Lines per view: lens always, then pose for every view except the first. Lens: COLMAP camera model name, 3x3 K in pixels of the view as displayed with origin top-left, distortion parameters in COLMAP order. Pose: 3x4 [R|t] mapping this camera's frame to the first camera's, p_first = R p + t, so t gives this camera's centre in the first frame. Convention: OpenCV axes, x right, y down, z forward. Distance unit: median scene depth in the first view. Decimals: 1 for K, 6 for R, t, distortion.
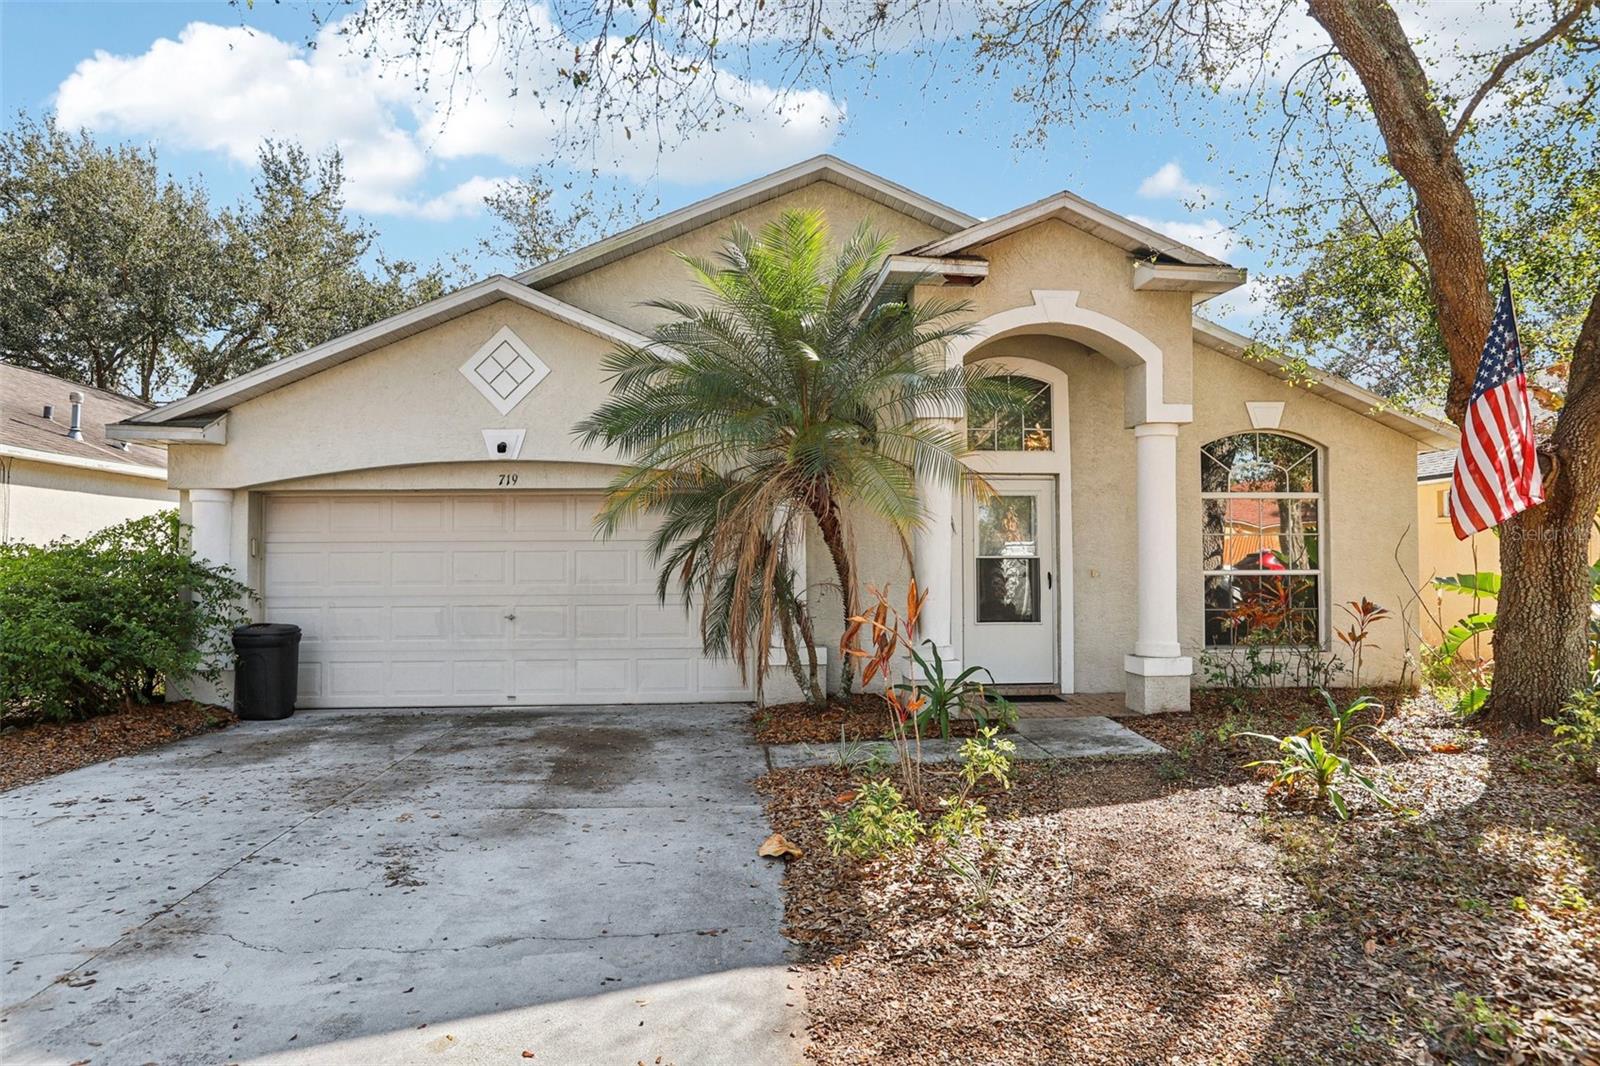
lens RADIAL K [[1056.2, 0, 800.0], [0, 1056.2, 533.0], [0, 0, 1]] dist [-0.049511, 0.066905]
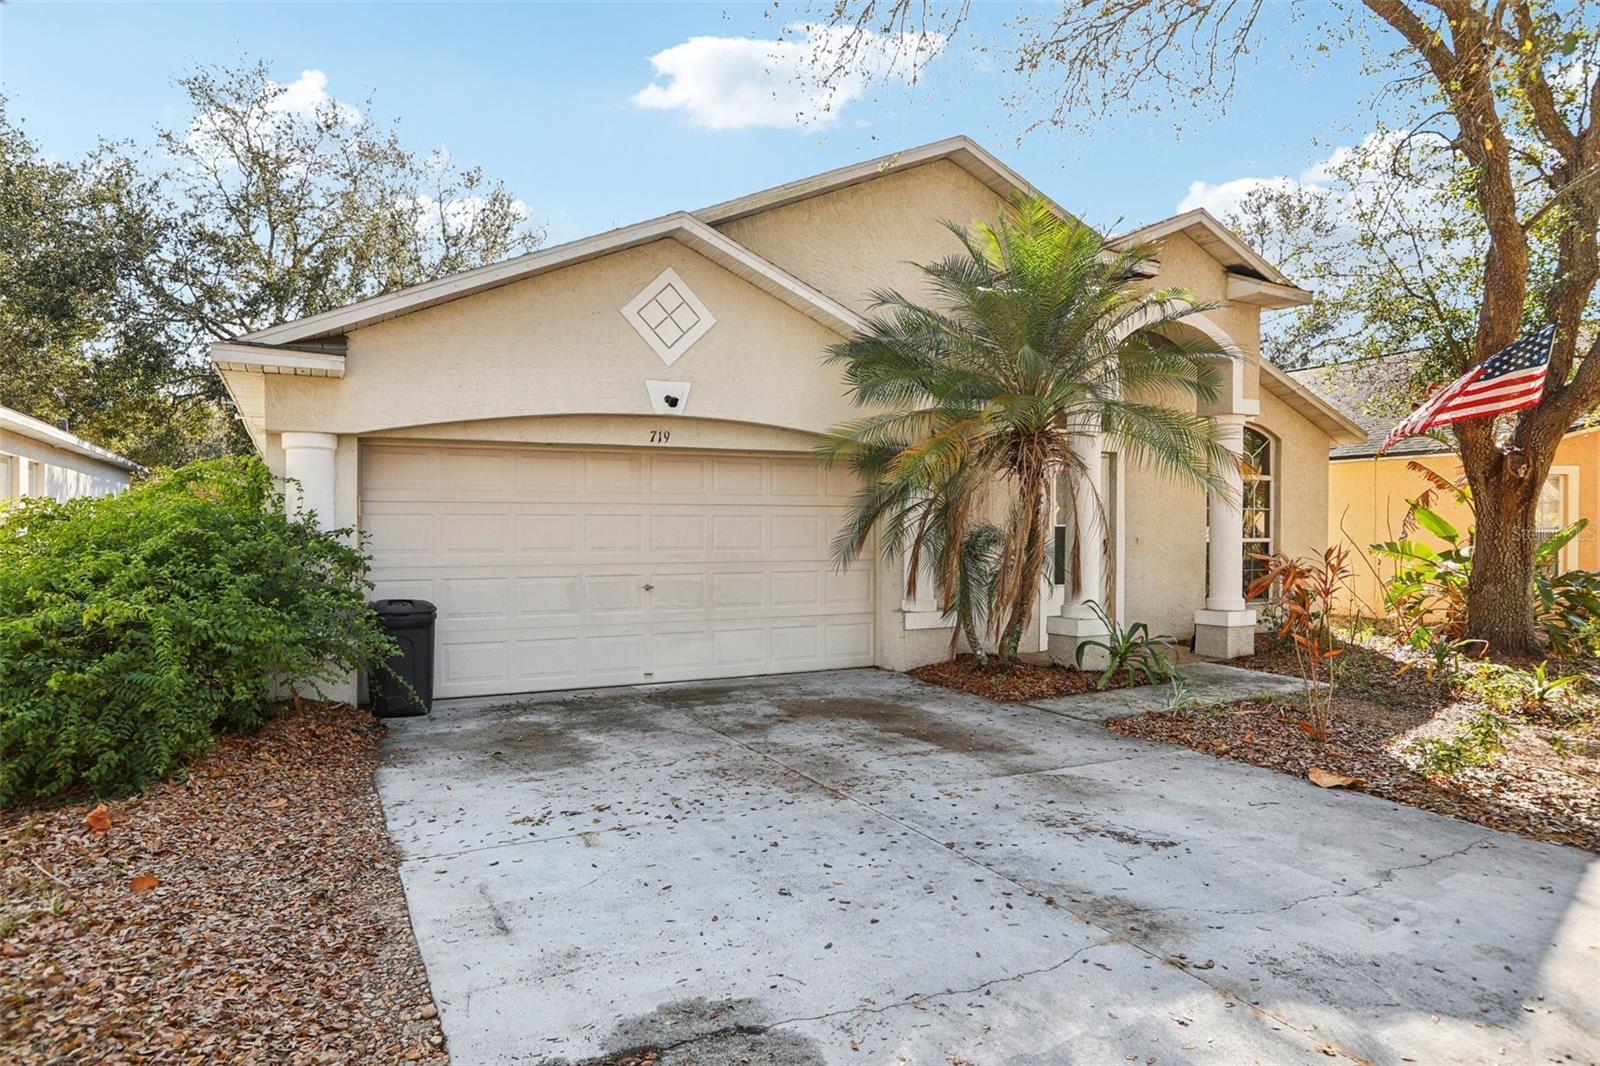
lens RADIAL K [[1056.2, 0, 800.0], [0, 1056.2, 533.0], [0, 0, 1]] dist [-0.049511, 0.066905]
pose [[0.907219, 0.005127, 0.420627, -0.562417], [-0.017838, 0.999495, 0.026290, 0.006783], [-0.420280, -0.031354, 0.906852, 0.120209]]
